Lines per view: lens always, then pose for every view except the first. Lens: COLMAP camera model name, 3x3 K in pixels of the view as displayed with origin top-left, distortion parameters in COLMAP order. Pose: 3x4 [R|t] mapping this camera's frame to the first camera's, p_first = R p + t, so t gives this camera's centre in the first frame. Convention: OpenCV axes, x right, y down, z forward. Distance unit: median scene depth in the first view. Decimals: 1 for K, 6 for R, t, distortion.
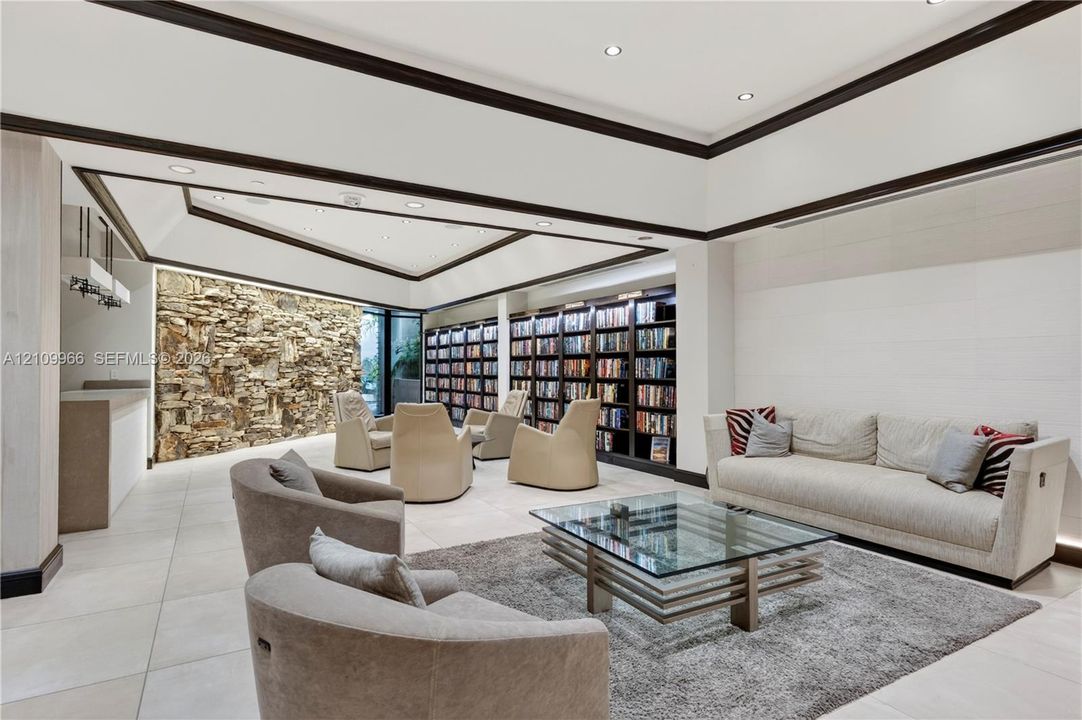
lens RADIAL K [[560.9, 0, 539.9], [0, 560.9, 356.0], [0, 0, 1]] dist [0.001622, -0.002183]
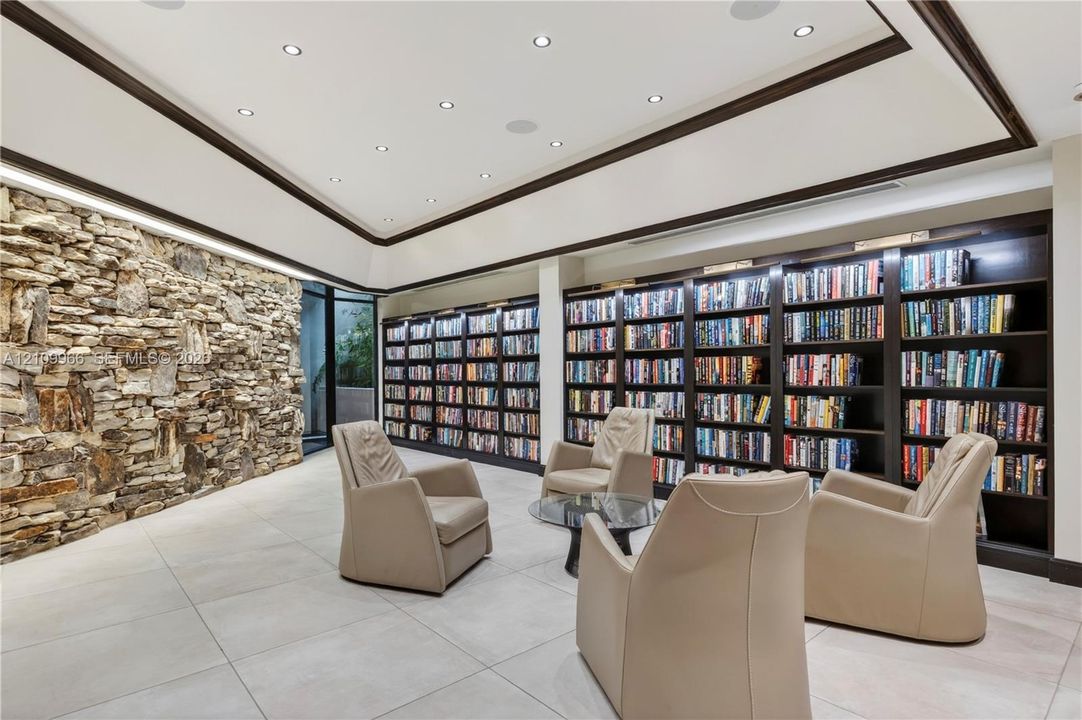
lens RADIAL K [[560.9, 0, 541.9], [0, 560.9, 371.3], [0, 0, 1]] dist [0.001622, -0.002183]
pose [[0.980719, -0.006995, 0.195299, -0.225567], [0.002687, 0.999747, 0.022311, 0.007405], [-0.195405, -0.021356, 0.980490, 0.388732]]
